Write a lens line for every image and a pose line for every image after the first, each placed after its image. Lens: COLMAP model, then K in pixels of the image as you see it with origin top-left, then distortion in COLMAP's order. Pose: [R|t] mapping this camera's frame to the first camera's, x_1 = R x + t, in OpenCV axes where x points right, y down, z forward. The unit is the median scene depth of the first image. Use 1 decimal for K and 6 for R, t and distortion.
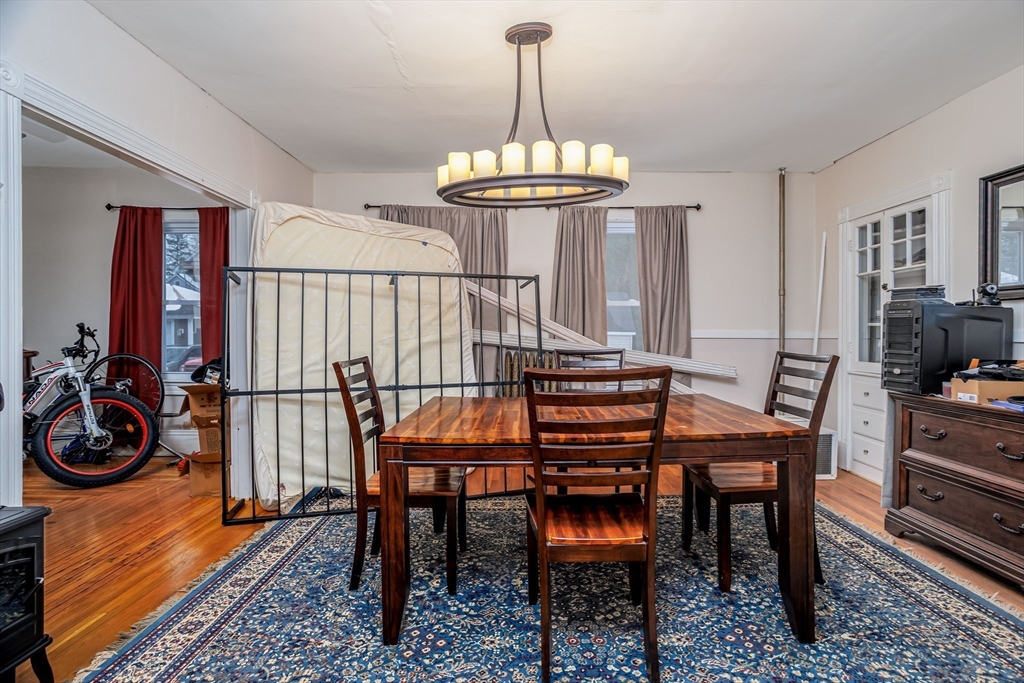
lens RADIAL K [[496.0, 0, 514.4], [0, 496.0, 335.4], [0, 0, 1]] dist [-0.057760, 0.032958]
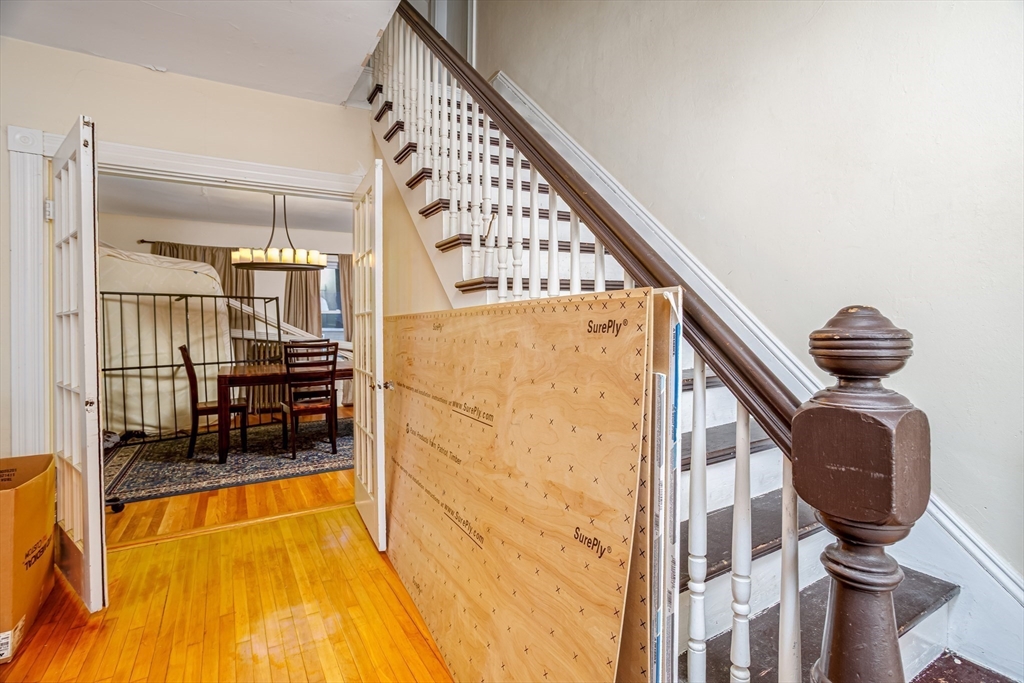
lens RADIAL K [[496.0, 0, 514.4], [0, 496.0, 335.4], [0, 0, 1]] dist [-0.057760, 0.032958]
pose [[0.860910, -0.015956, 0.508507, -0.107779], [0.011361, 0.999862, 0.012140, -0.001736], [-0.508631, -0.004674, 0.860972, -0.818673]]
